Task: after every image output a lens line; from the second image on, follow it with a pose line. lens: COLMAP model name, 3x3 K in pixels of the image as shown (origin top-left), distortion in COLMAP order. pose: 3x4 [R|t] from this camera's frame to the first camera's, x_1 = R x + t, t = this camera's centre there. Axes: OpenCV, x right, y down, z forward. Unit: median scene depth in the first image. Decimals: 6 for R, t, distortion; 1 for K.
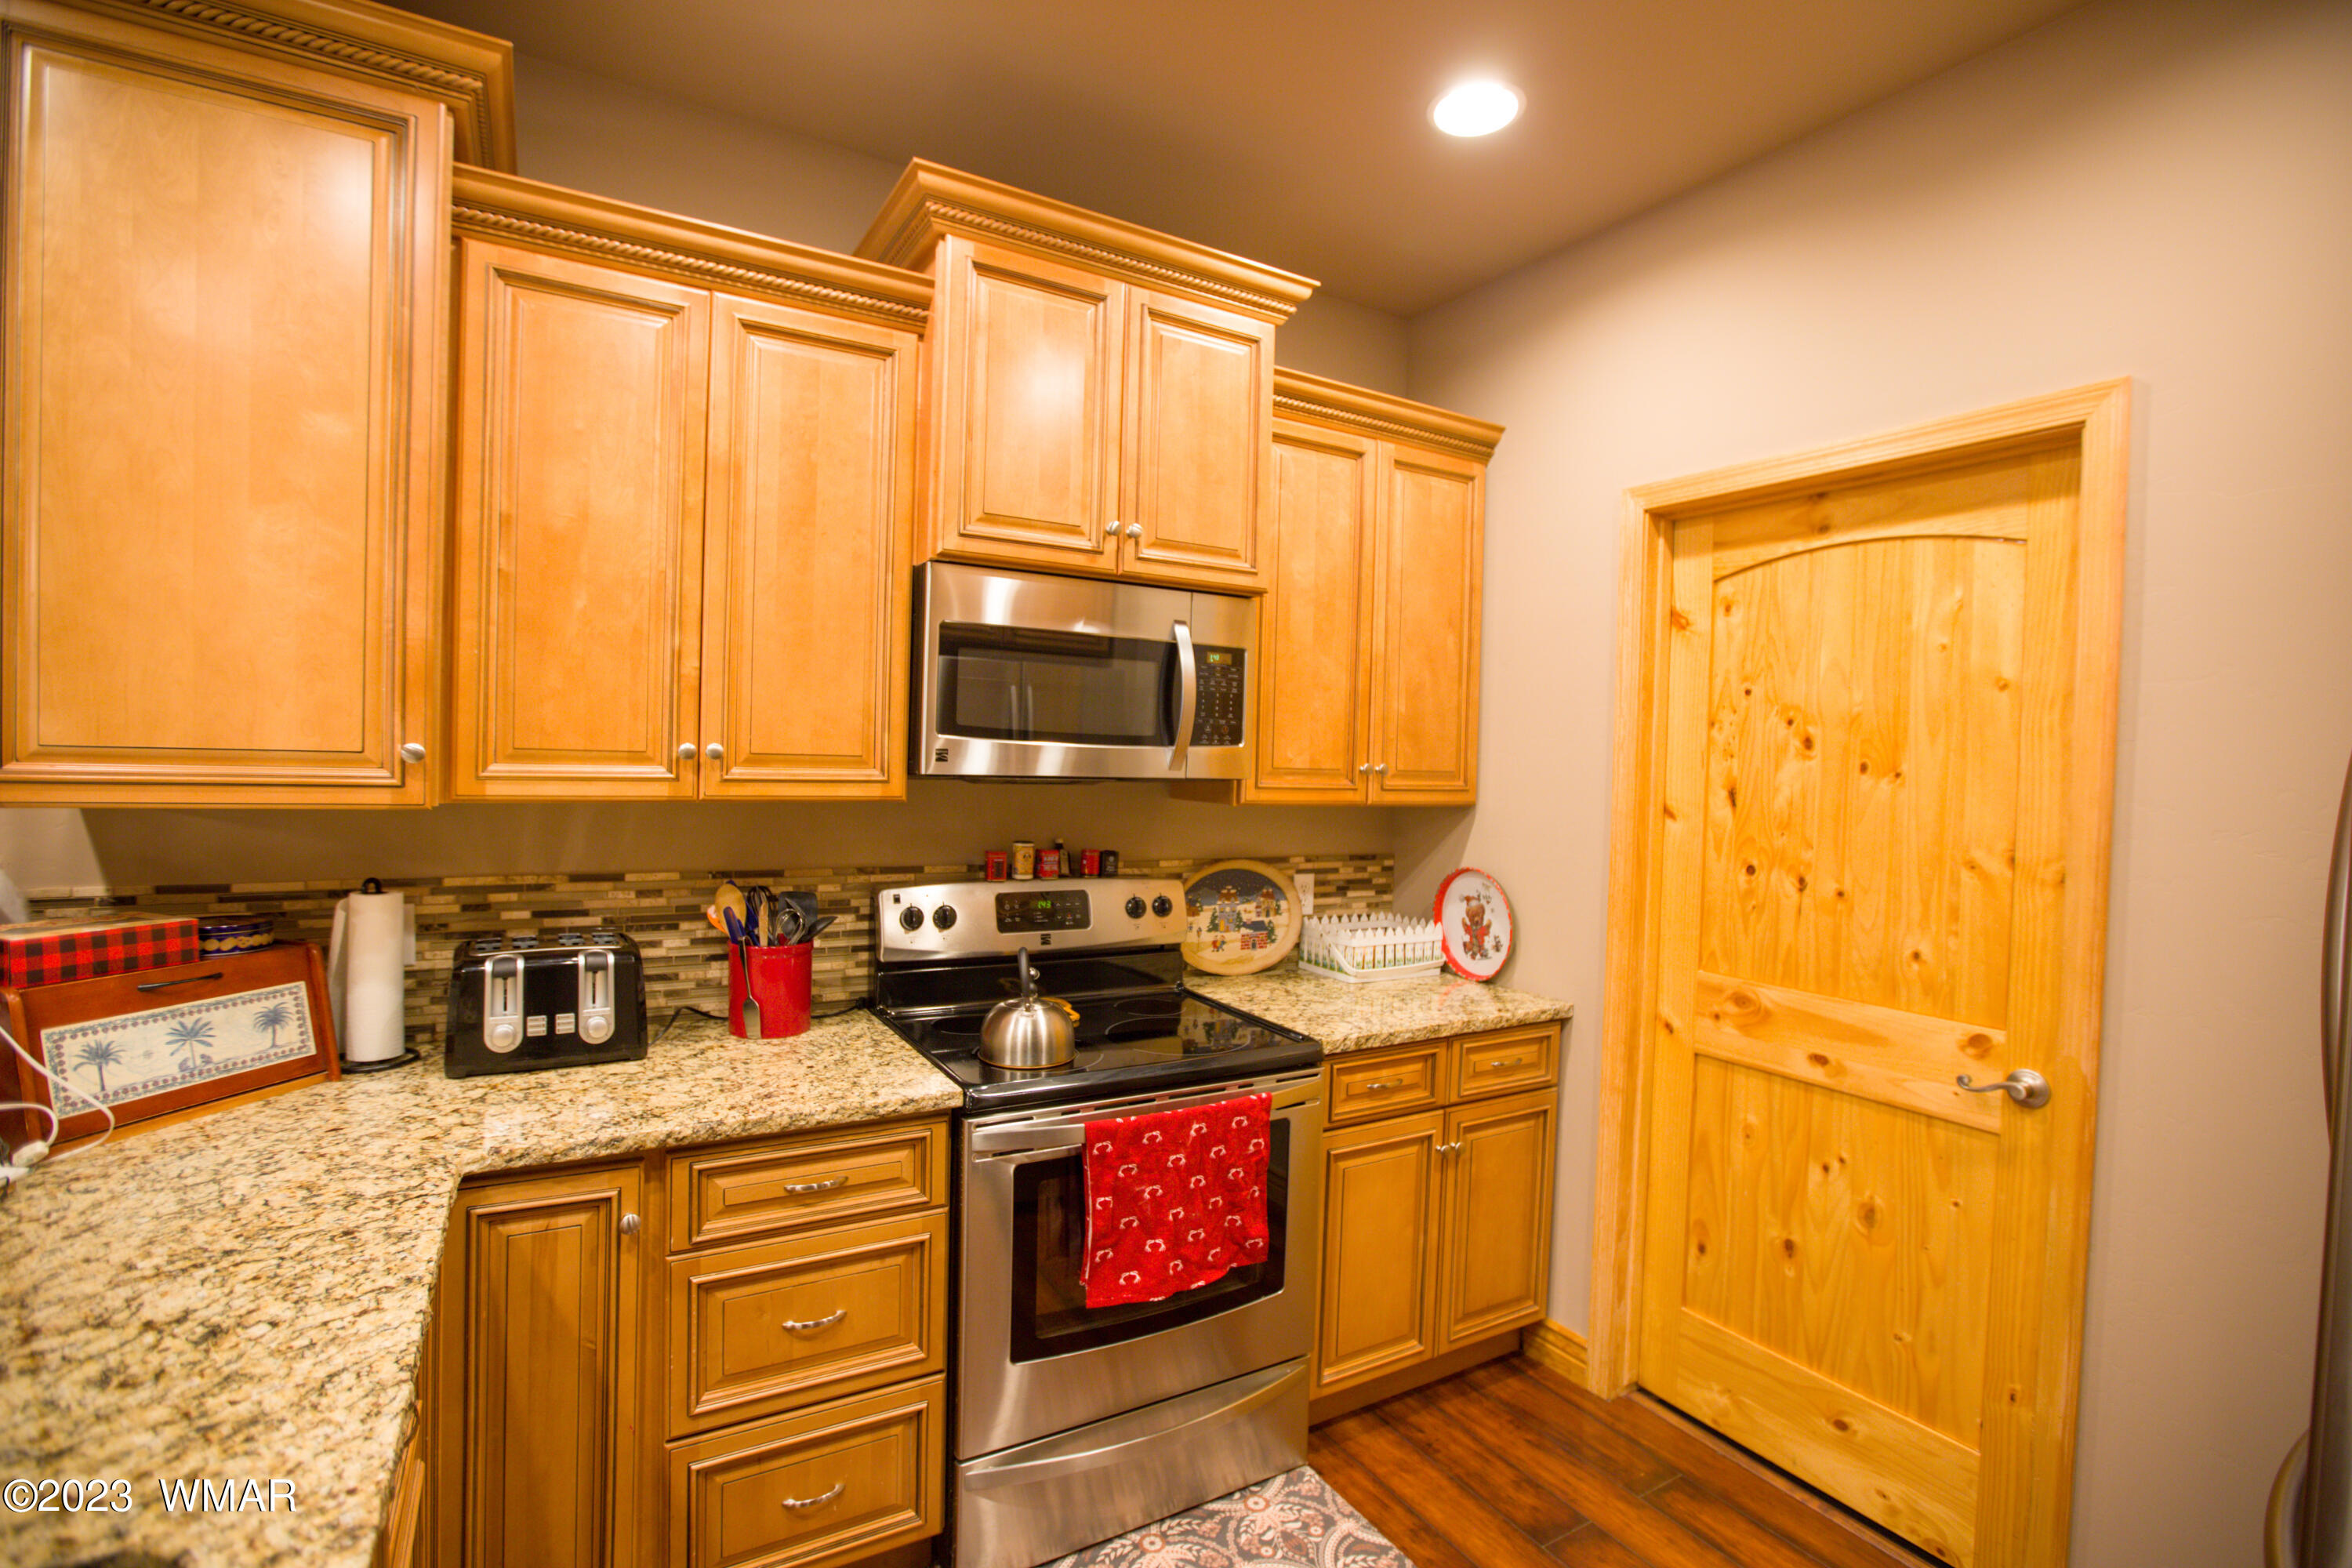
lens RADIAL K [[1072.3, 0, 1179.3], [0, 1072.3, 780.0], [0, 0, 1]] dist [-0.048185, 0.015825]
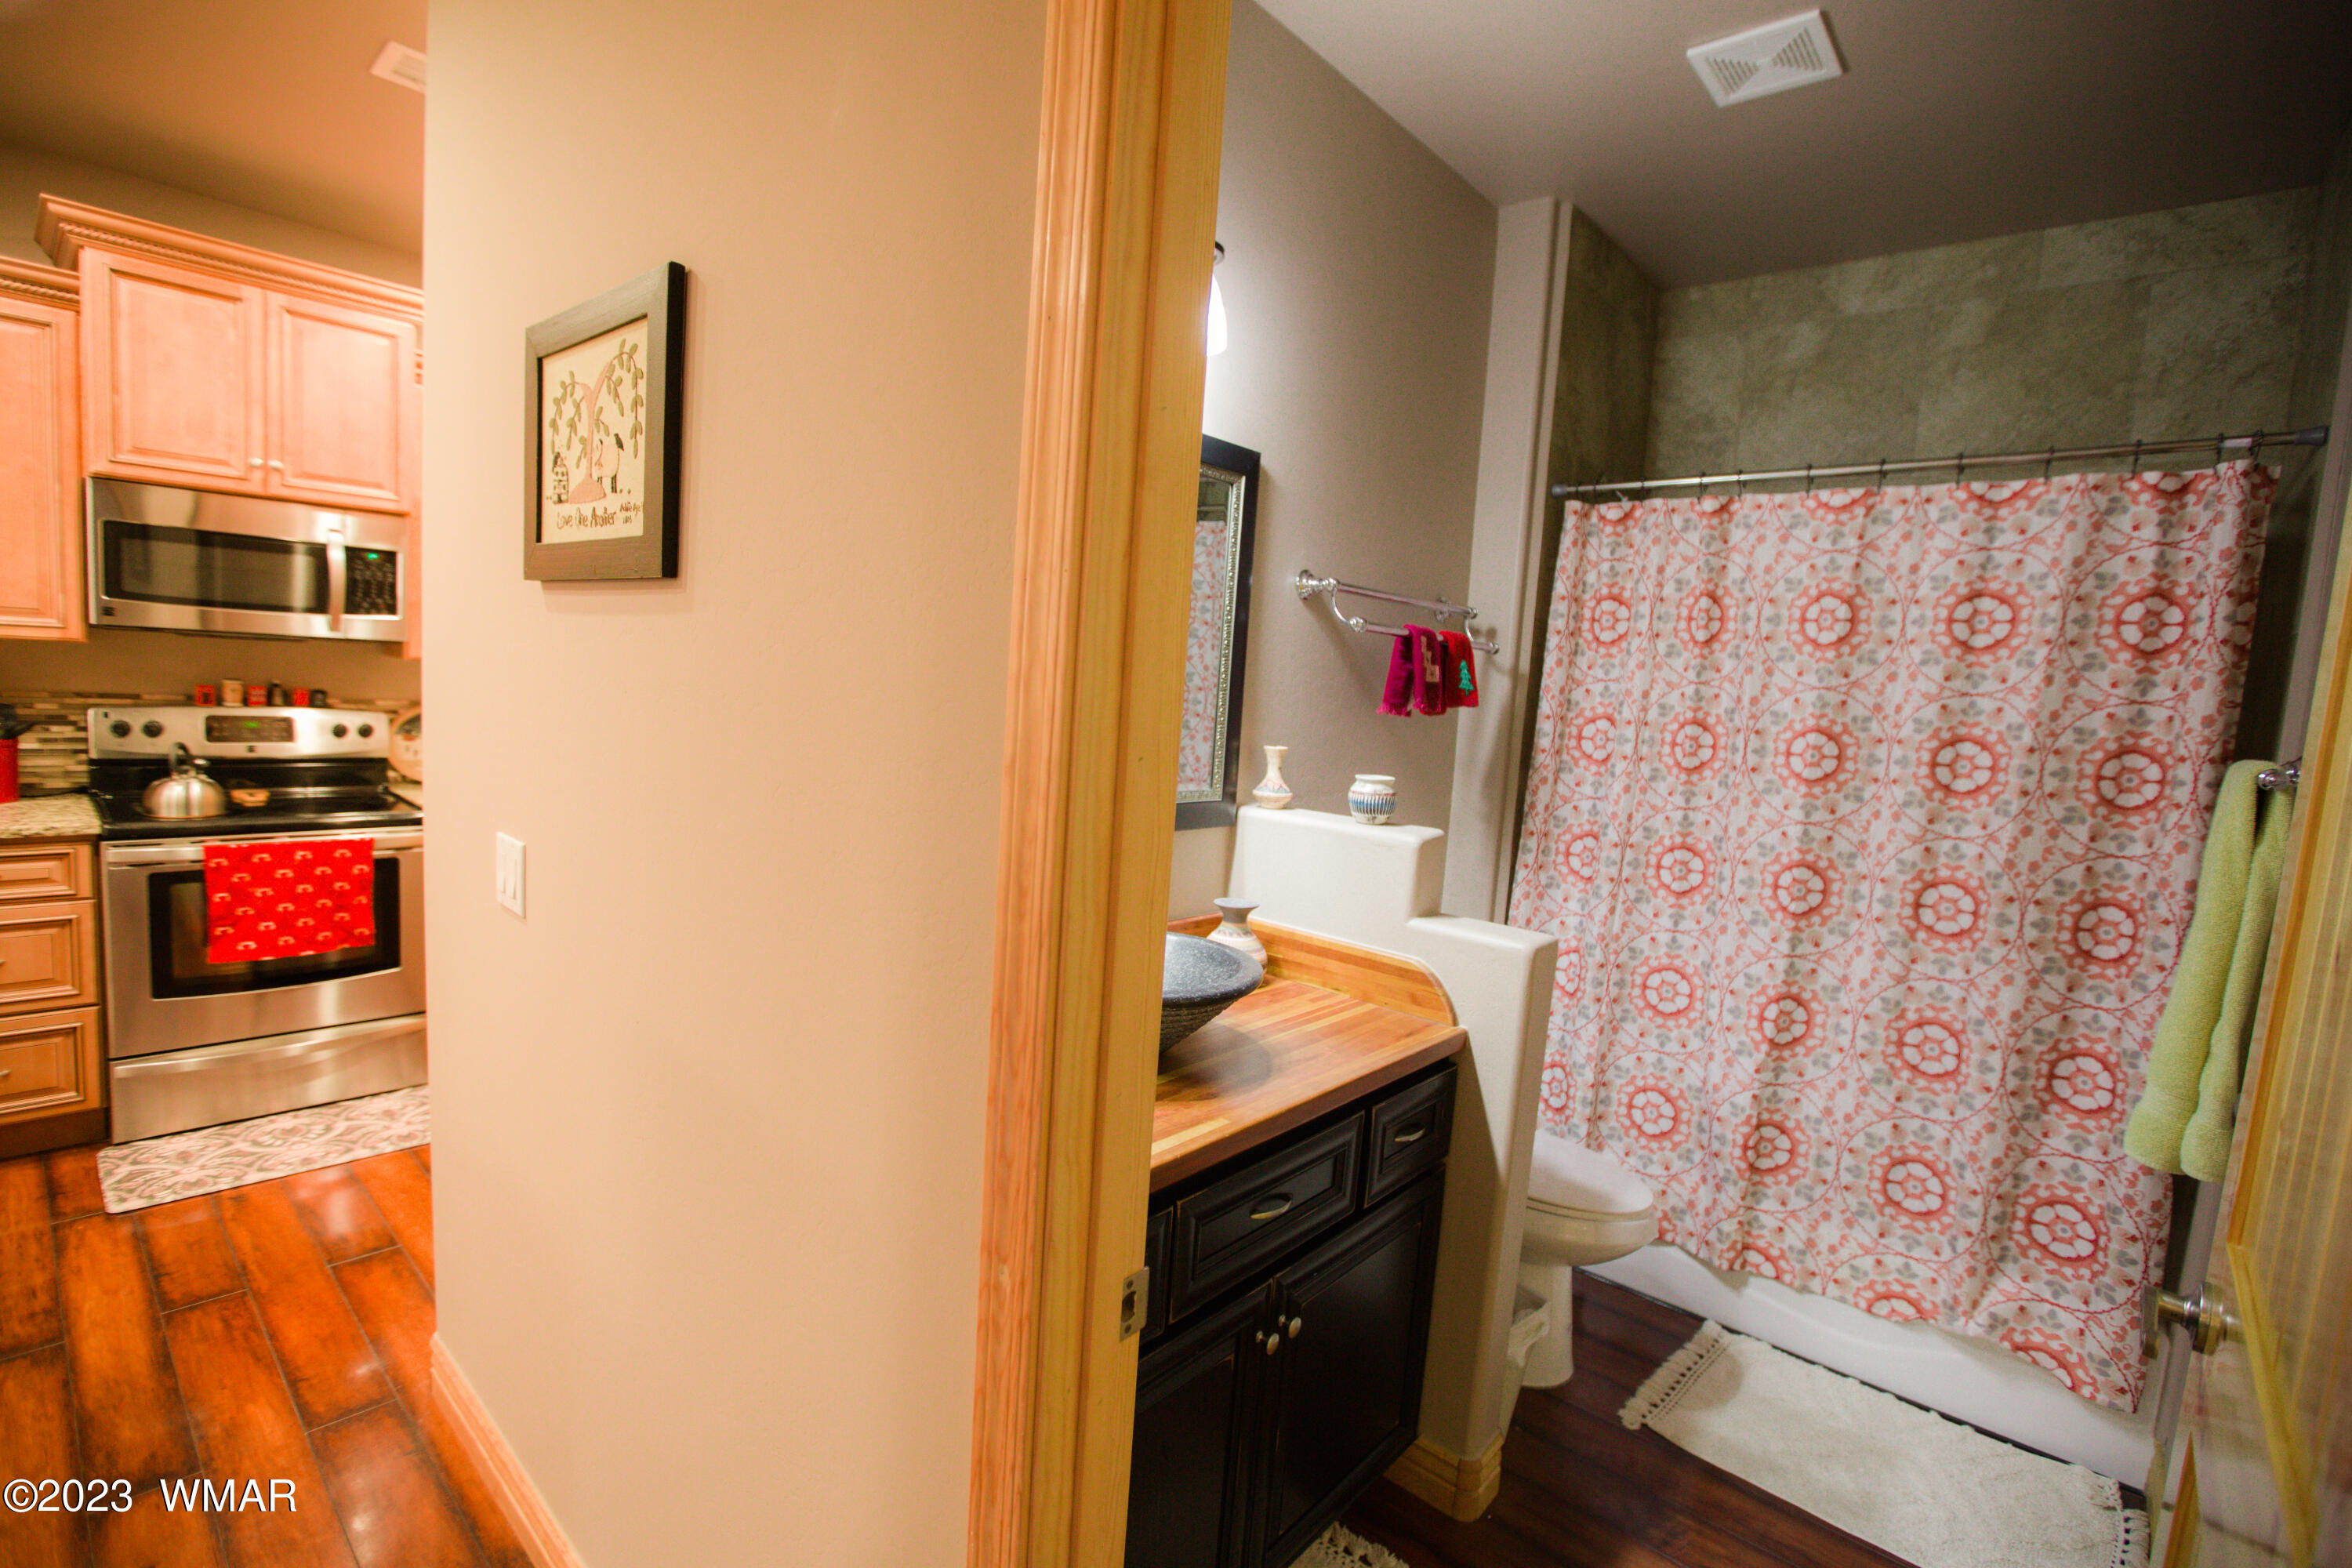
lens RADIAL K [[1072.3, 0, 1179.3], [0, 1072.3, 780.0], [0, 0, 1]] dist [-0.048185, 0.015825]
pose [[0.951418, 0.008427, 0.307788, 0.684728], [-0.035510, 0.995958, 0.082500, 0.035191], [-0.305848, -0.089422, 0.947872, -0.760897]]
